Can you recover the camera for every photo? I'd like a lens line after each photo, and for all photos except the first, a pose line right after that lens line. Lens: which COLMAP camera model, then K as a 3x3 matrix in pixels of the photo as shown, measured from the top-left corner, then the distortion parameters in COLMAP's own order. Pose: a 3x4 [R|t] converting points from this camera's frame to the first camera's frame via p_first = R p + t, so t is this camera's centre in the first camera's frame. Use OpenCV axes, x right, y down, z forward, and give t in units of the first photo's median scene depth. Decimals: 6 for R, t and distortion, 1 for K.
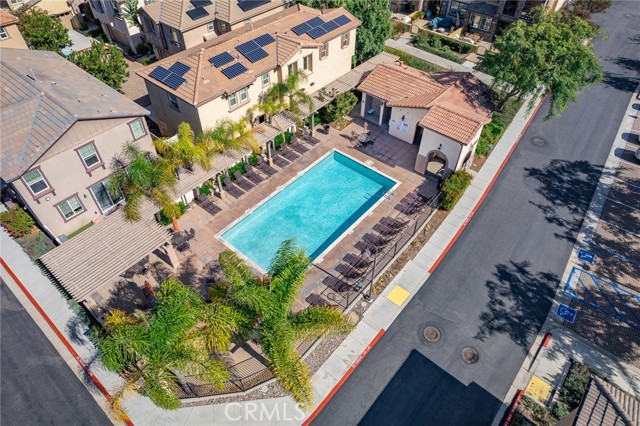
lens RADIAL K [[408.2, 0, 320.8], [0, 408.2, 211.5], [0, 0, 1]] dist [-0.026996, 0.009405]
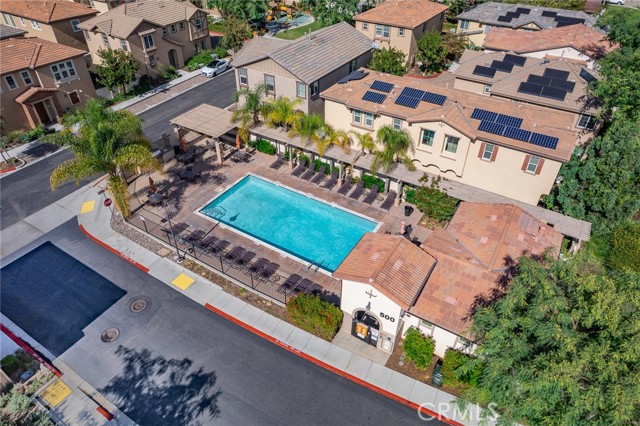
lens RADIAL K [[408.2, 0, 320.7], [0, 408.2, 213.5], [0, 0, 1]] dist [-0.026996, 0.009405]
pose [[0.147798, 0.612179, -0.776784, 0.916832], [-0.719895, 0.605141, 0.339934, -0.494832], [0.678165, 0.508961, 0.530143, 0.572935]]
